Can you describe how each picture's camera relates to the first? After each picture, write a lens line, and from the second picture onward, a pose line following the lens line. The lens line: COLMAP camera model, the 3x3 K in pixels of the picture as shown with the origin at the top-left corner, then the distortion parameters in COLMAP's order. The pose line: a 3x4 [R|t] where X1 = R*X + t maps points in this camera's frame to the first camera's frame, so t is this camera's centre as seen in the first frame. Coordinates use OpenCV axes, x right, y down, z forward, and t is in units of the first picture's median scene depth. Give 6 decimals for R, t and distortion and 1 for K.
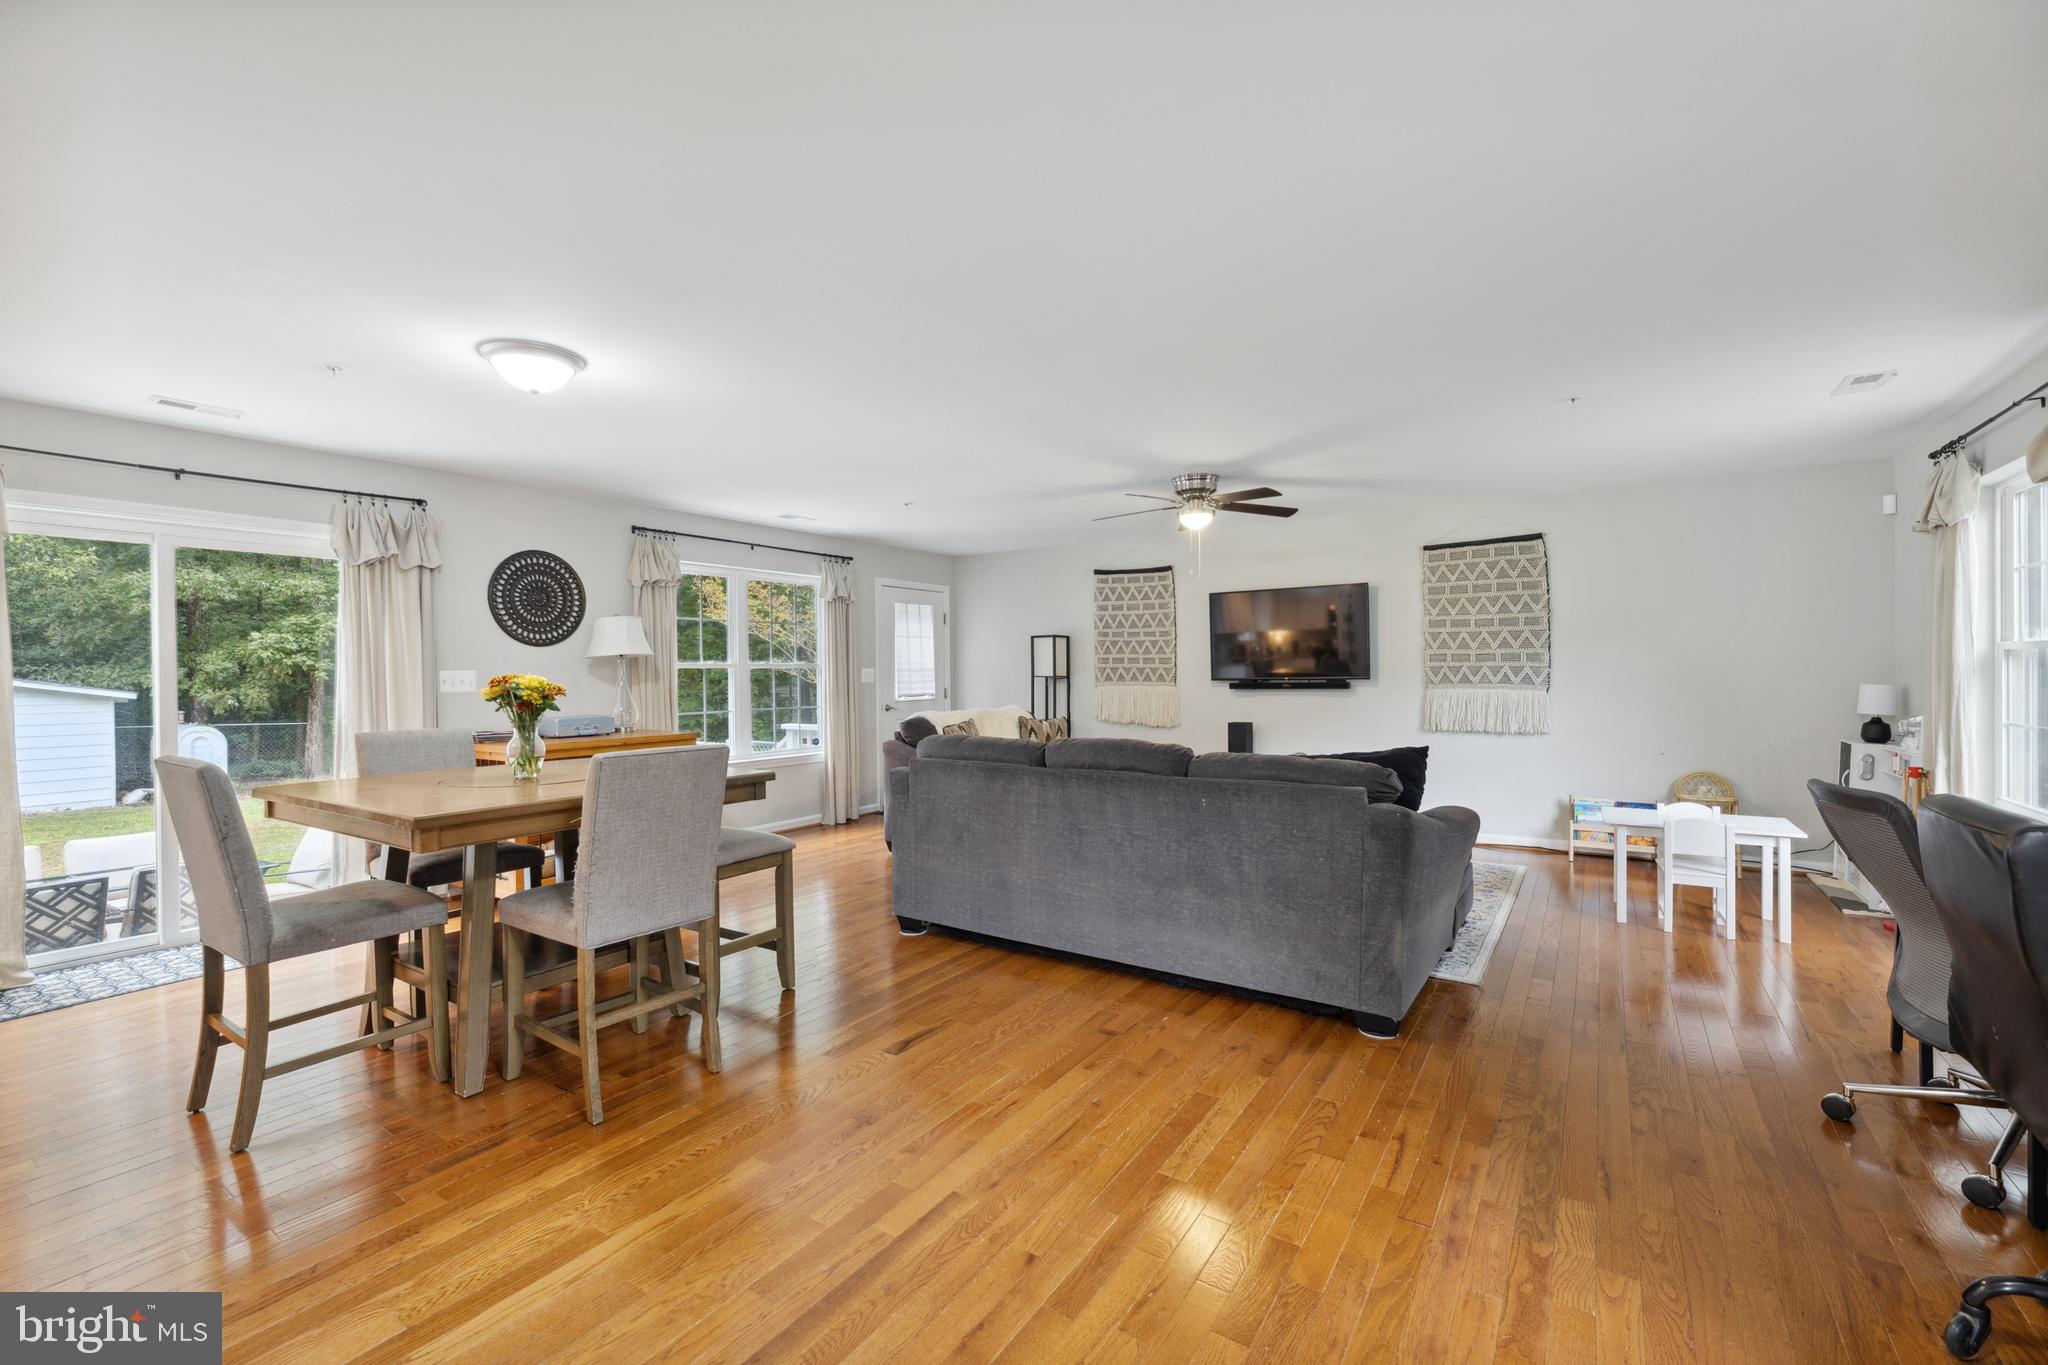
lens RADIAL K [[861.9, 0, 1017.9], [0, 861.9, 673.5], [0, 0, 1]] dist [-0.002190, 0.000142]
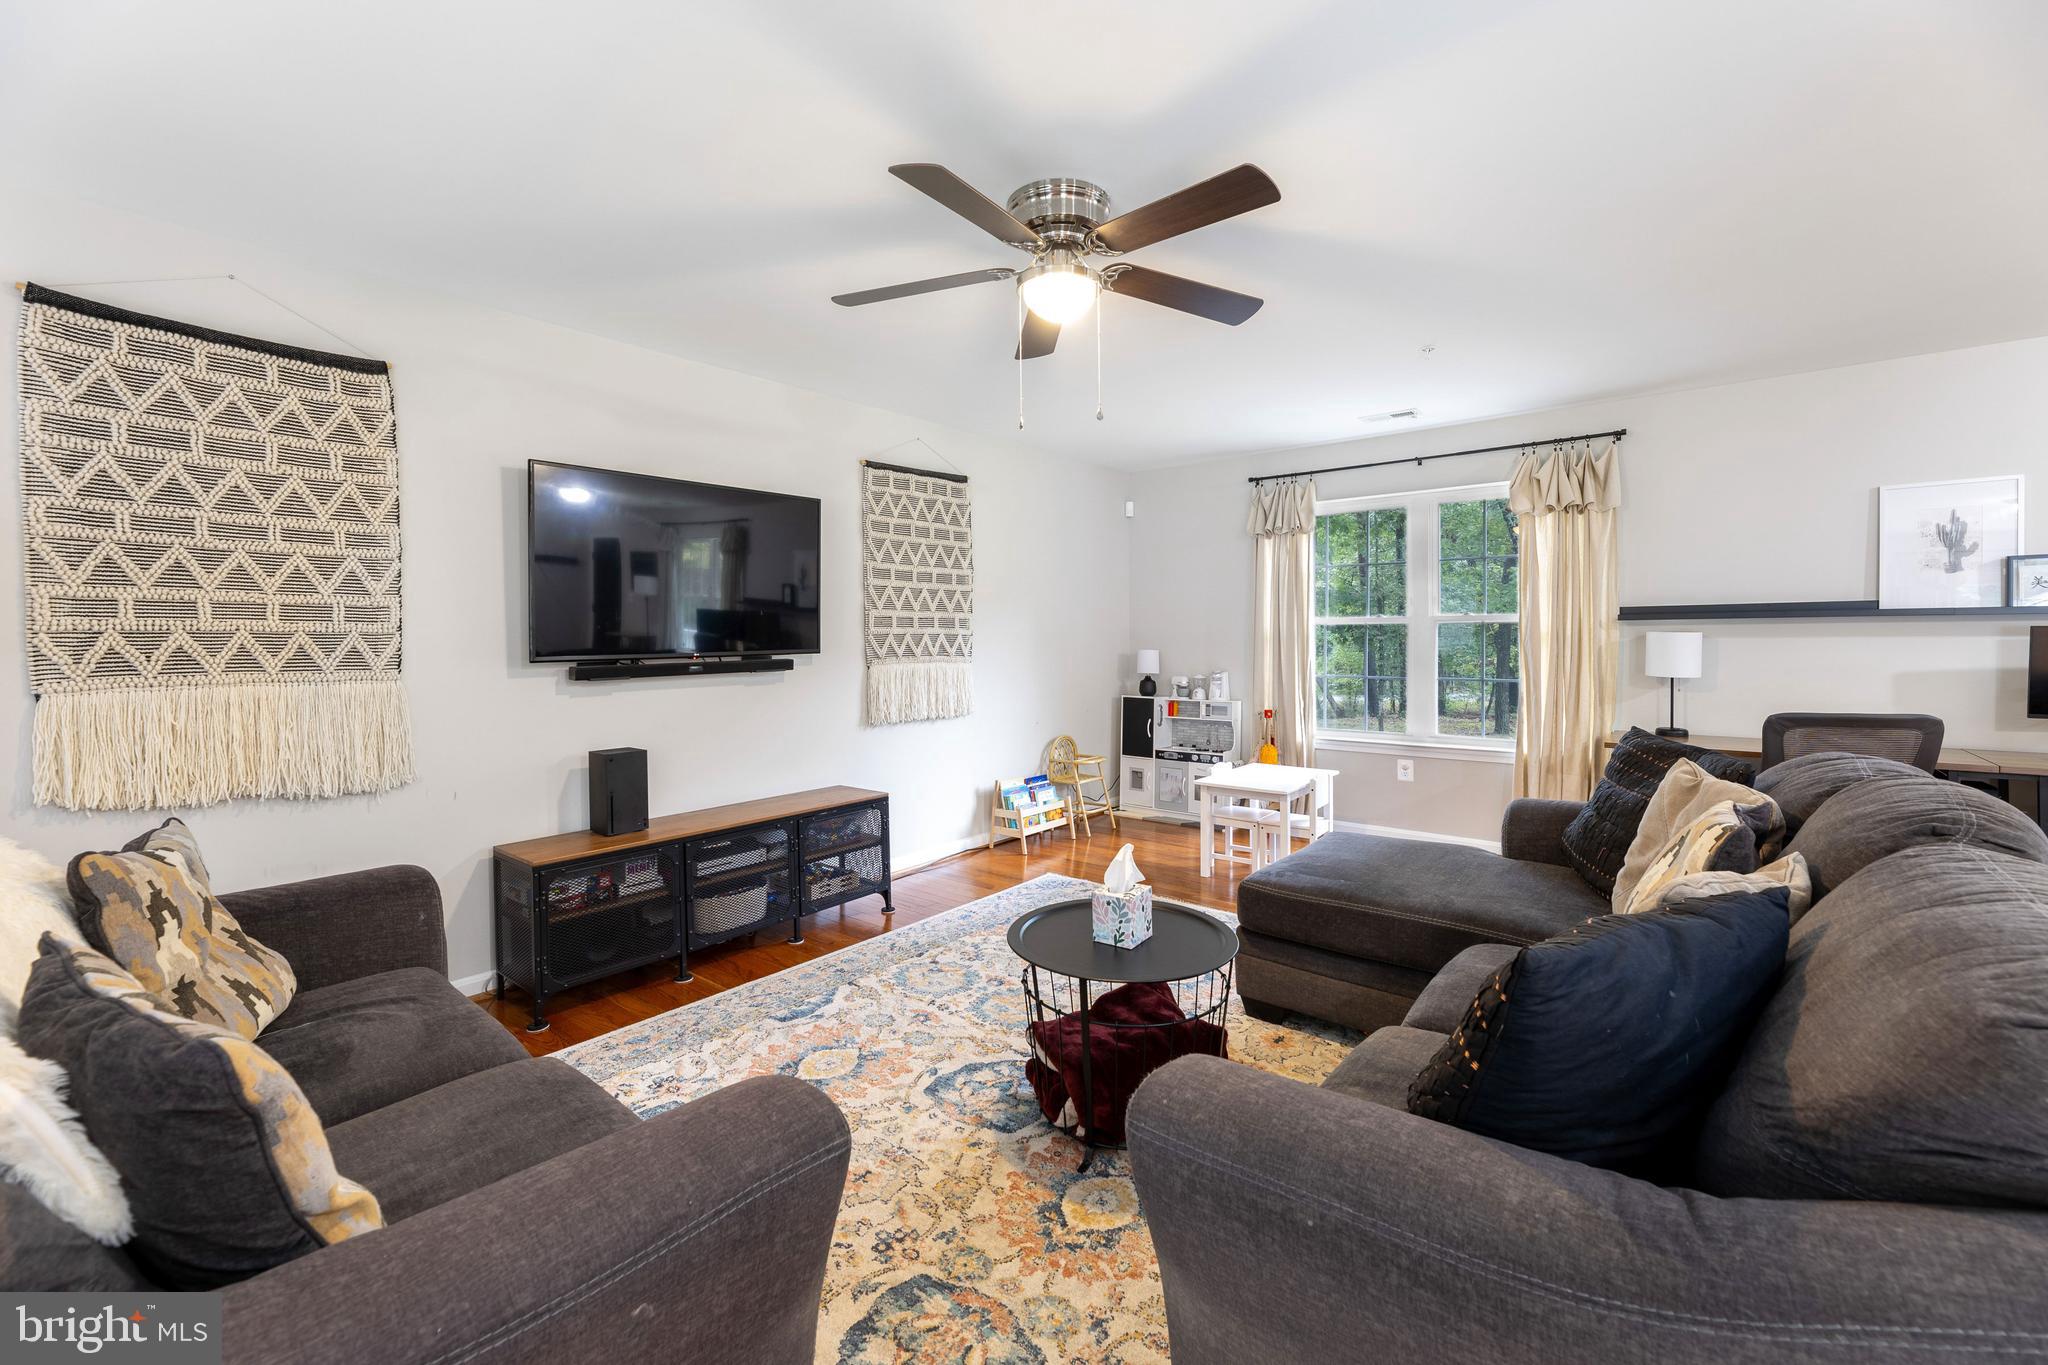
lens RADIAL K [[842.0, 0, 1027.6], [0, 842.0, 647.9], [0, 0, 1]] dist [-0.000691, 0.000053]
pose [[0.091524, -0.006444, 0.995782, -0.199361], [0.010206, 0.999933, 0.005533, 0.000865], [-0.995751, 0.009657, 0.091584, 0.834740]]
